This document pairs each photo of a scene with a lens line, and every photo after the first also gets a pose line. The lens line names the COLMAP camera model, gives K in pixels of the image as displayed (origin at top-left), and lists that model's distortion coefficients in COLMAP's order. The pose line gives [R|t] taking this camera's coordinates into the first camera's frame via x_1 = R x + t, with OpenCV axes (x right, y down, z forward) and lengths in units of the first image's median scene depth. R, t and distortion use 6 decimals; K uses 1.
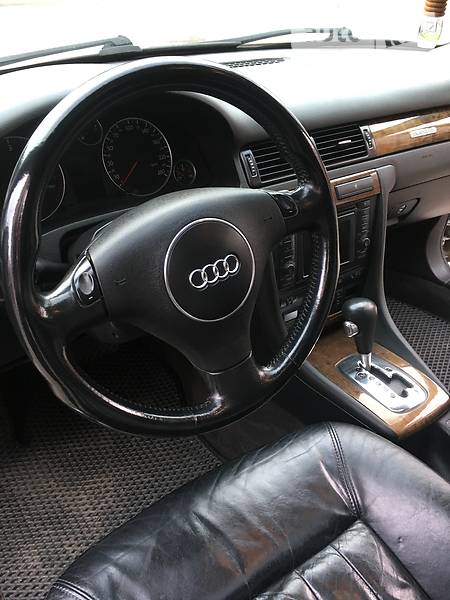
lens RADIAL K [[505.1, 0, 225.0], [0, 505.1, 300.0], [0, 0, 1]] dist [0.099856, -0.141150]
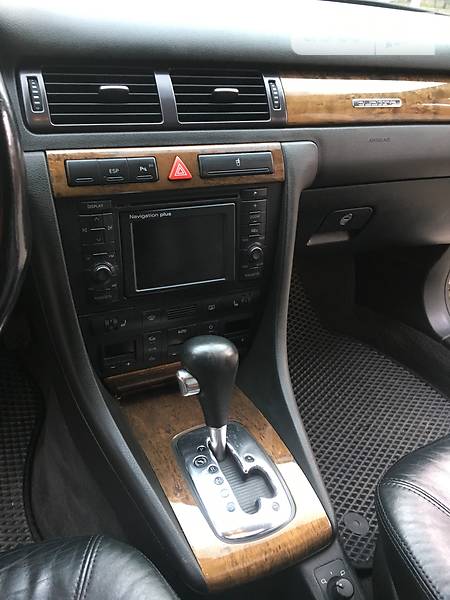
lens RADIAL K [[505.1, 0, 225.0], [0, 505.1, 300.0], [0, 0, 1]] dist [0.099856, -0.141150]
pose [[0.983965, 0.134637, -0.116984, 0.339507], [-0.140130, 0.989323, -0.040038, -0.024663], [0.110344, 0.055789, 0.992326, 0.377474]]
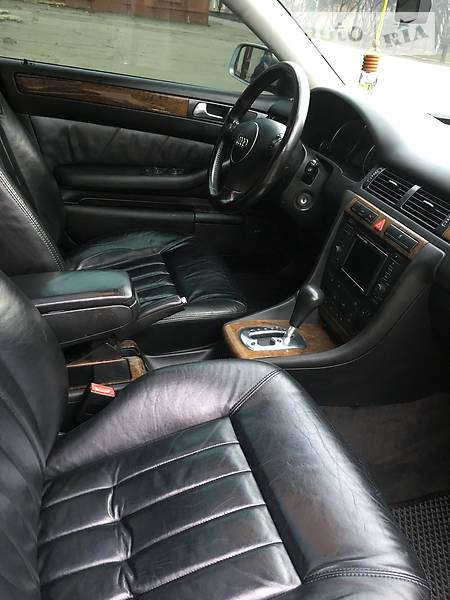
lens RADIAL K [[505.1, 0, 225.0], [0, 505.1, 300.0], [0, 0, 1]] dist [0.099856, -0.141150]
pose [[-0.313420, 0.391734, -0.865051, 1.382679], [-0.649593, 0.576026, 0.496208, -0.444153], [0.692673, 0.717453, 0.073930, 0.755708]]
